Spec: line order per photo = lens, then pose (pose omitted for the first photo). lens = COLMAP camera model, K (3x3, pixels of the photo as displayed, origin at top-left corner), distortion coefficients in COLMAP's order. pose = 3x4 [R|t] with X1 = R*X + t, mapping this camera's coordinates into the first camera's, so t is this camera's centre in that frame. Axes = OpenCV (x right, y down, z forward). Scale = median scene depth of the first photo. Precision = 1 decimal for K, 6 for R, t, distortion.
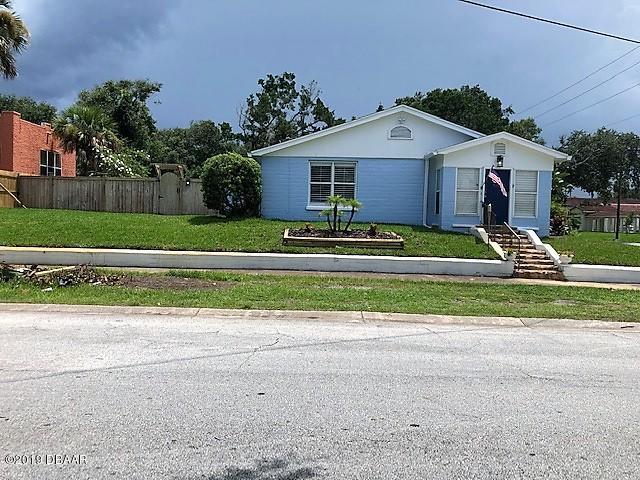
lens RADIAL K [[527.3, 0, 320.0], [0, 527.3, 240.0], [0, 0, 1]] dist [0.014539, 0.003597]
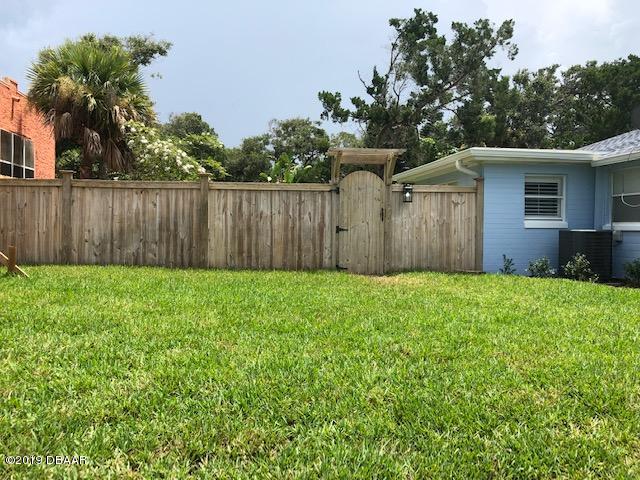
lens RADIAL K [[531.6, 0, 320.0], [0, 531.6, 240.0], [0, 0, 1]] dist [-0.001976, -0.003481]
pose [[0.989085, -0.016259, 0.146447, -0.378264], [0.019579, 0.999582, -0.021257, -0.063524], [-0.146040, 0.023892, 0.988990, 0.578654]]
